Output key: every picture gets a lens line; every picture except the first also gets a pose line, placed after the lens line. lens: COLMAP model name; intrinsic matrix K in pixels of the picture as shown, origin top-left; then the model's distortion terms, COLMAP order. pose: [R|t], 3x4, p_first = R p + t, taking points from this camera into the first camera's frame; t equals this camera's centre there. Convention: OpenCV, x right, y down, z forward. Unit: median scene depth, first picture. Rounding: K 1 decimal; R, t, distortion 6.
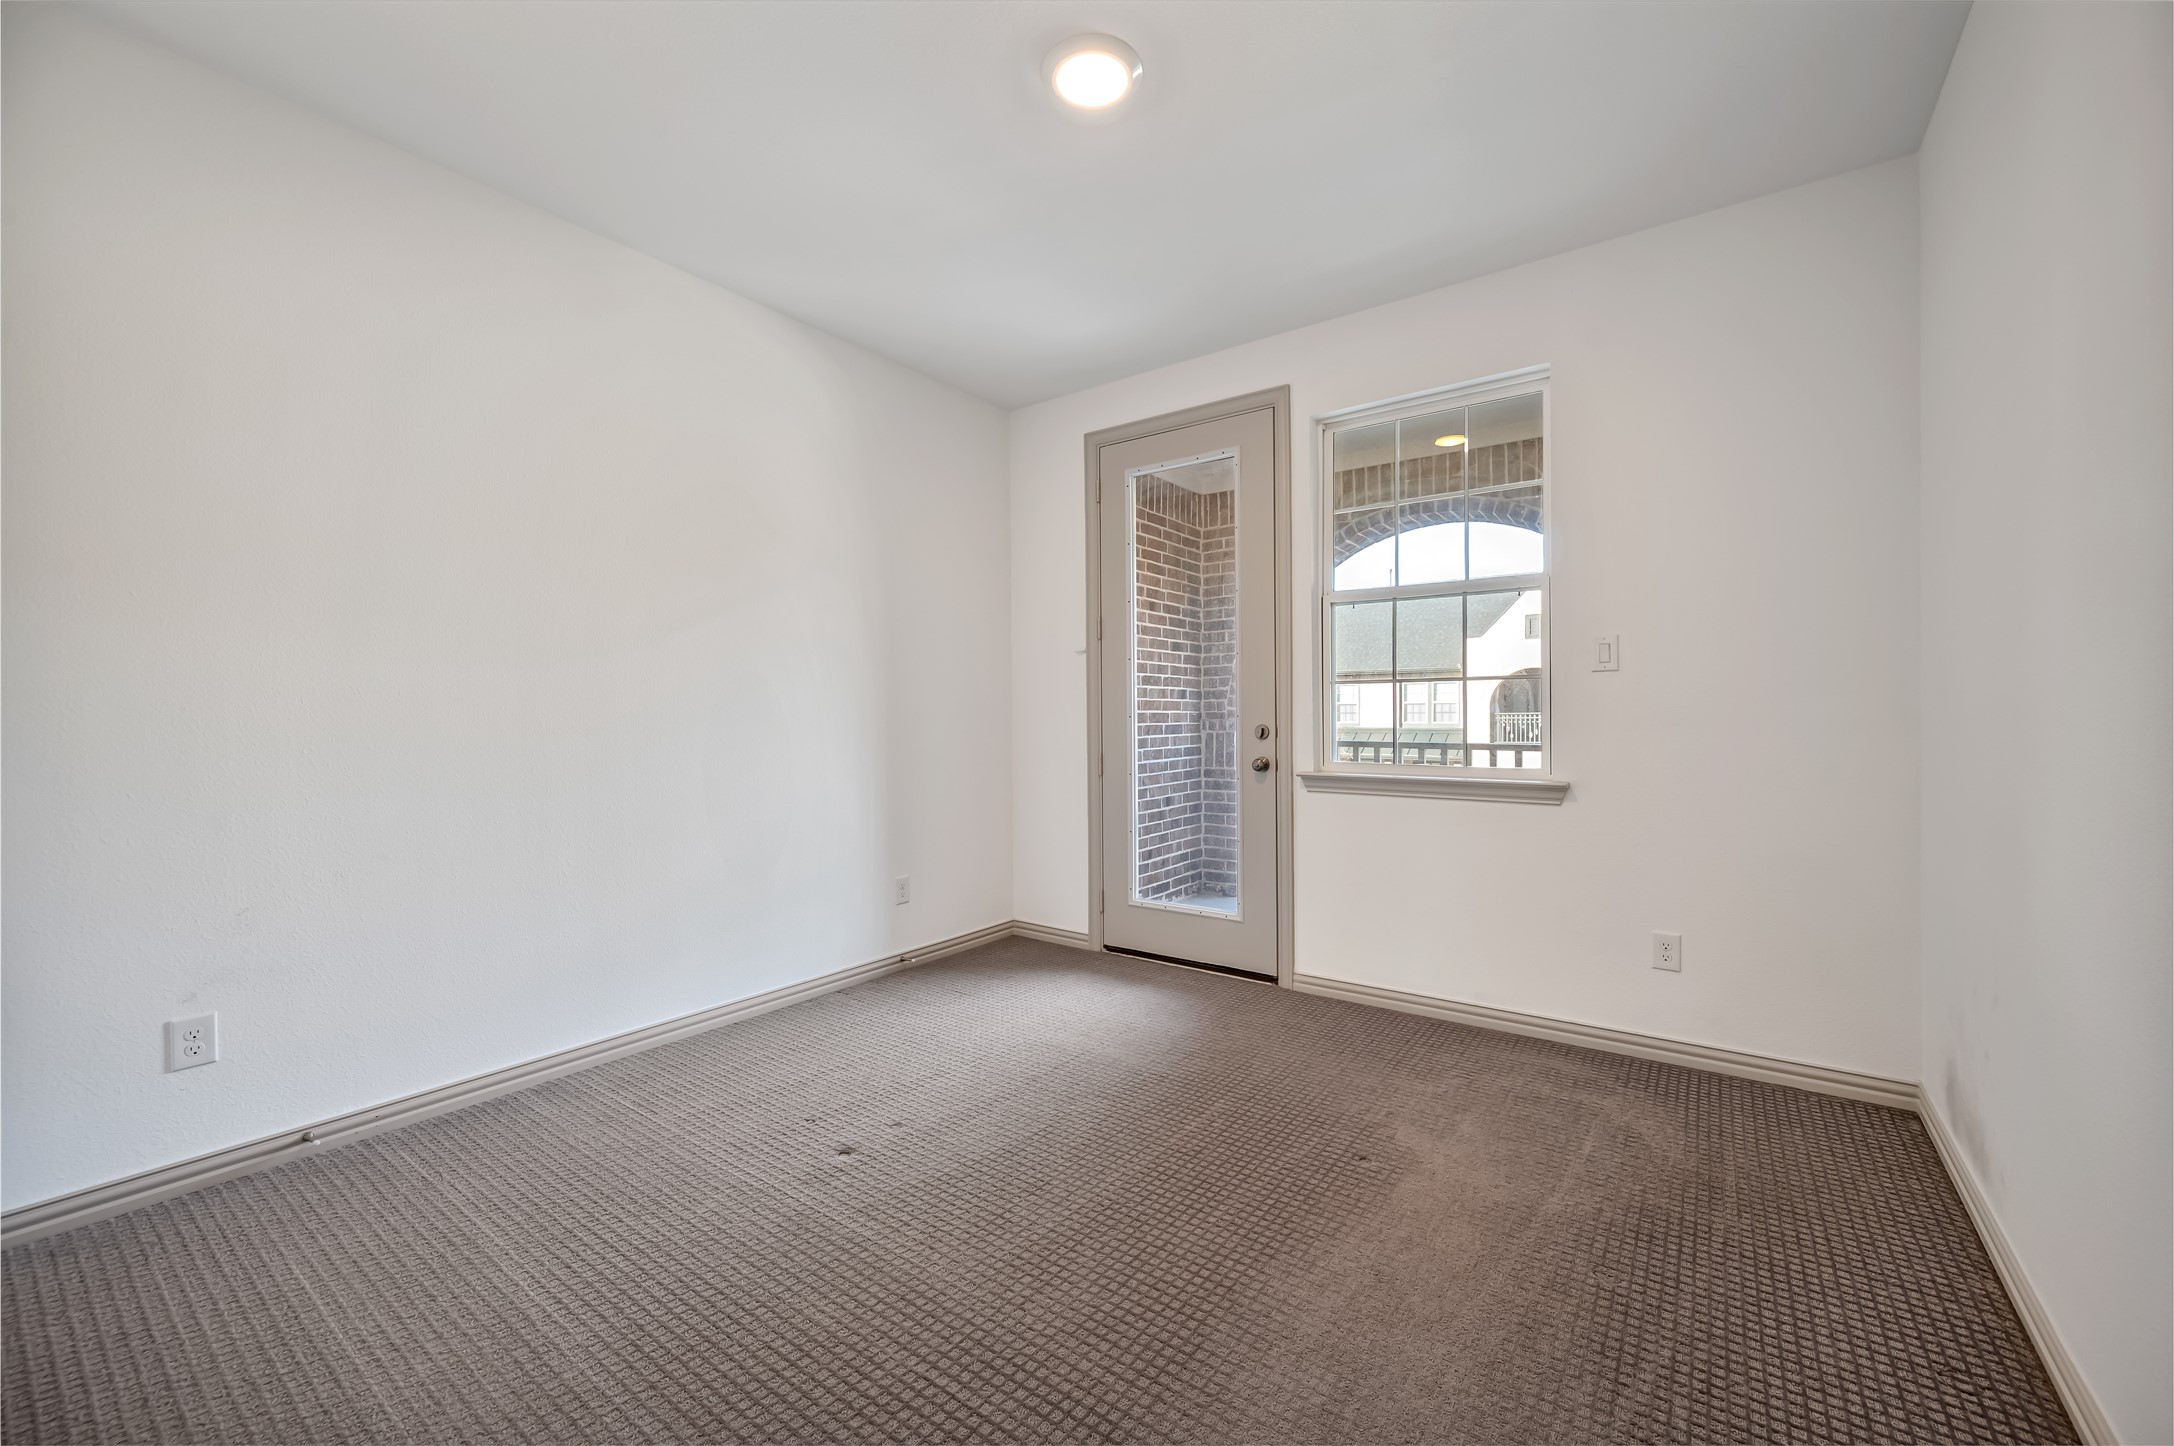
lens RADIAL K [[850.5, 0, 1087.5], [0, 850.5, 719.2], [0, 0, 1]] dist [-0.000586, -0.000017]
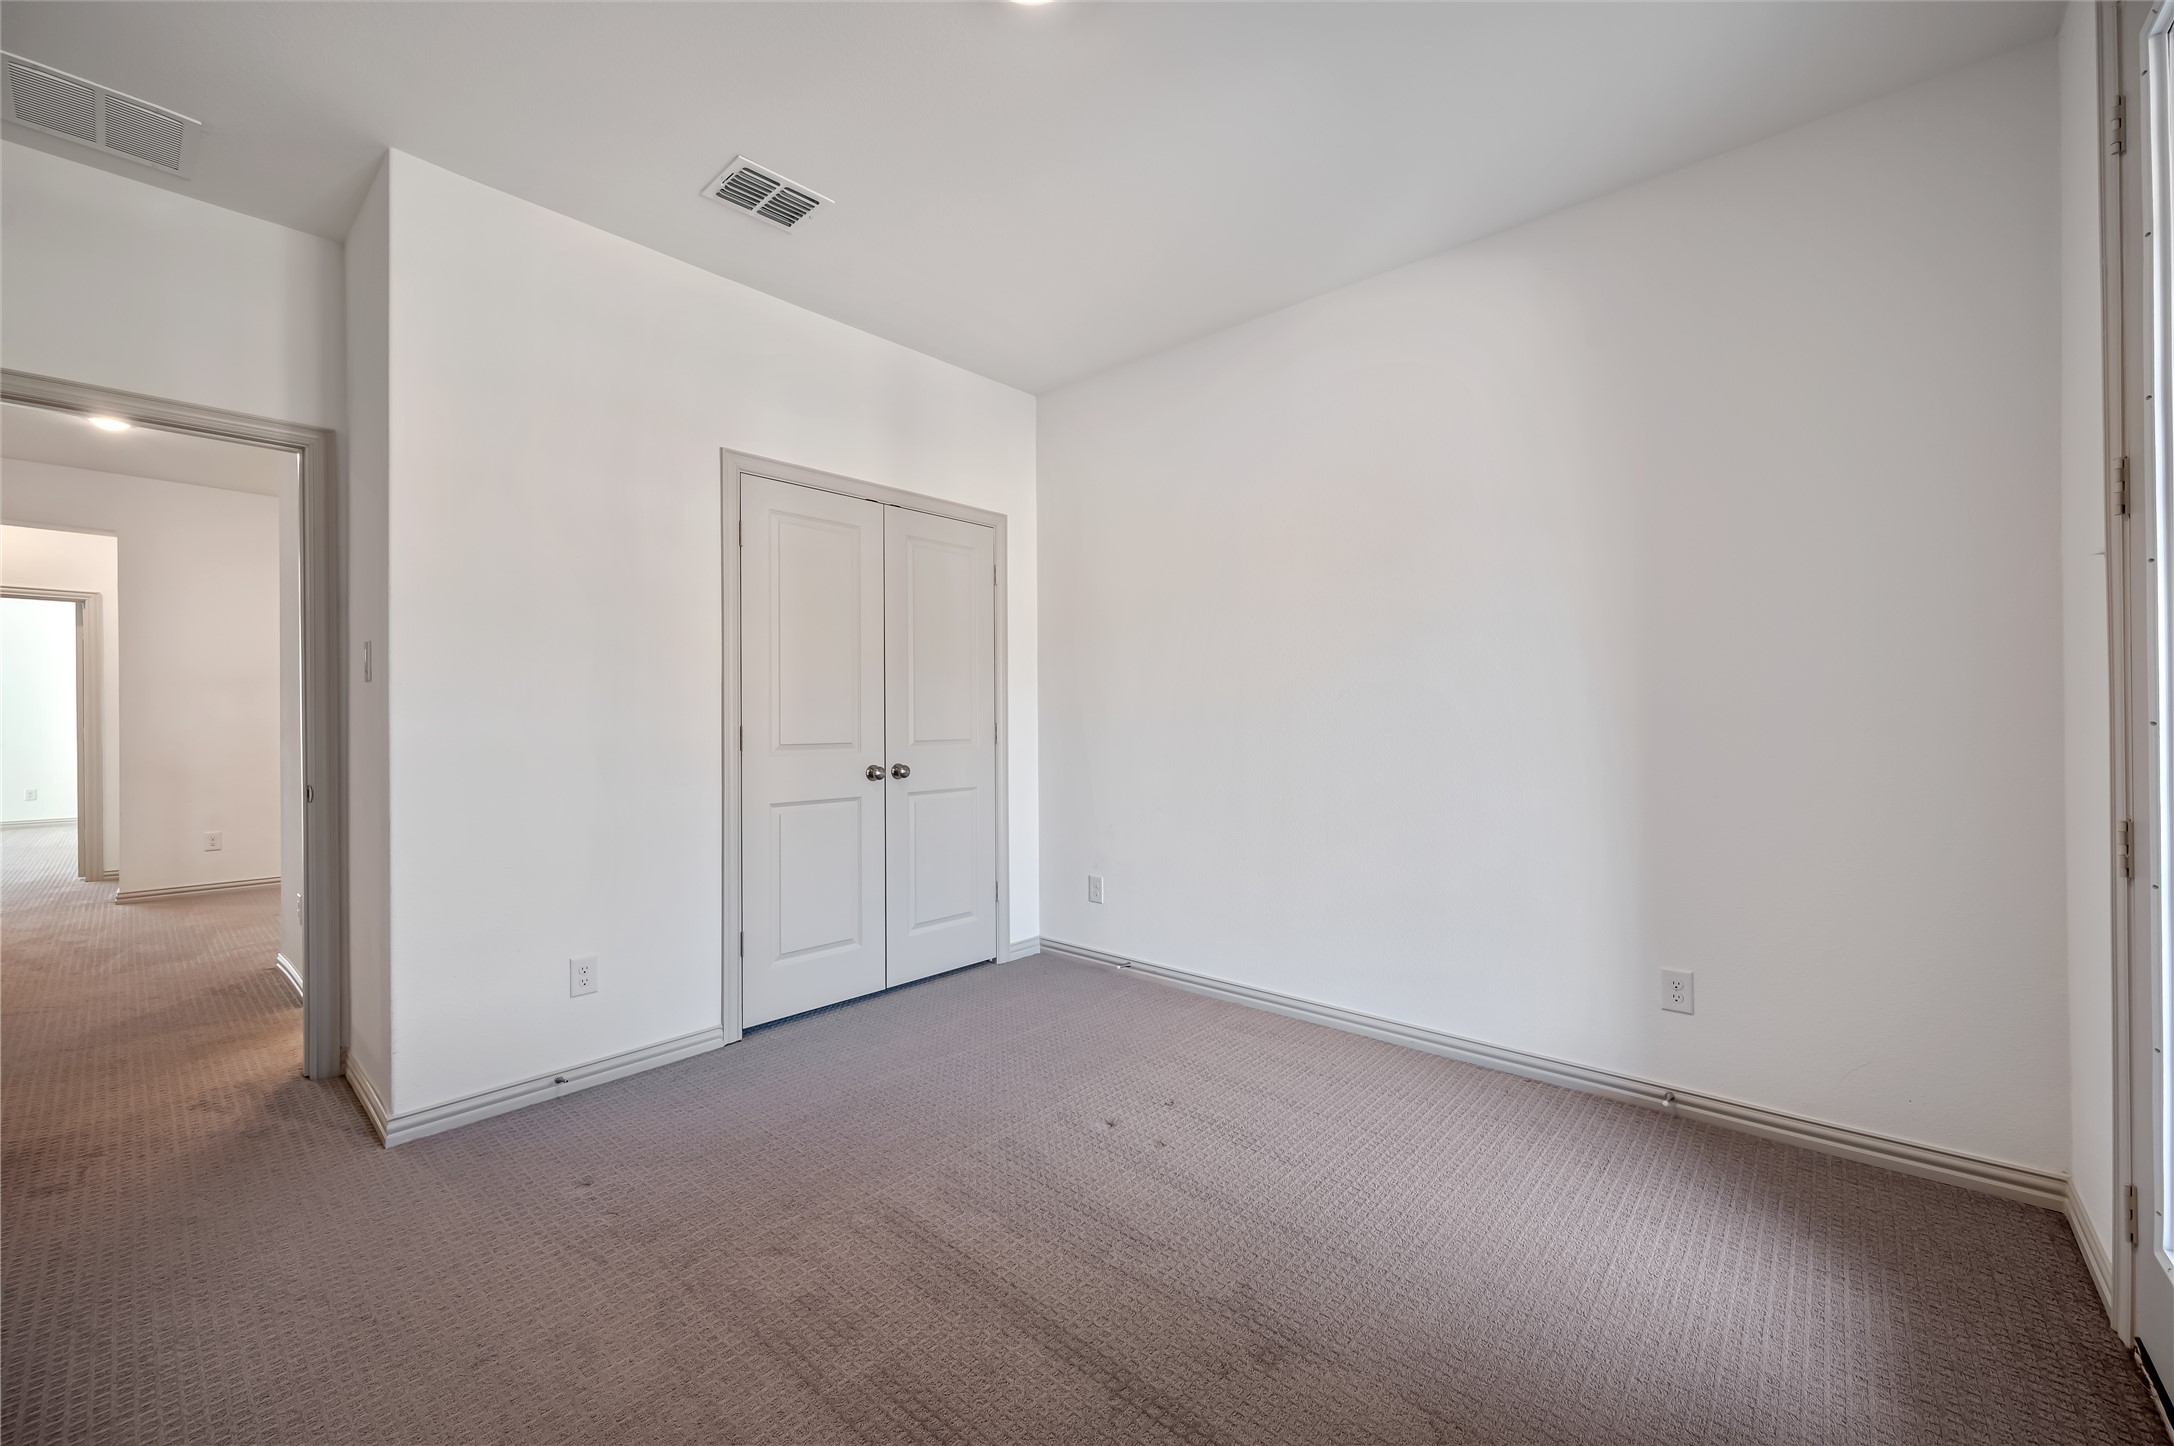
lens RADIAL K [[850.5, 0, 1086.9], [0, 850.5, 722.0], [0, 0, 1]] dist [-0.000586, -0.000017]
pose [[-0.103890, 0.002596, -0.994585, 0.578209], [0.001335, 0.999996, 0.002471, 0.000243], [0.994588, -0.001071, -0.103893, 0.800550]]
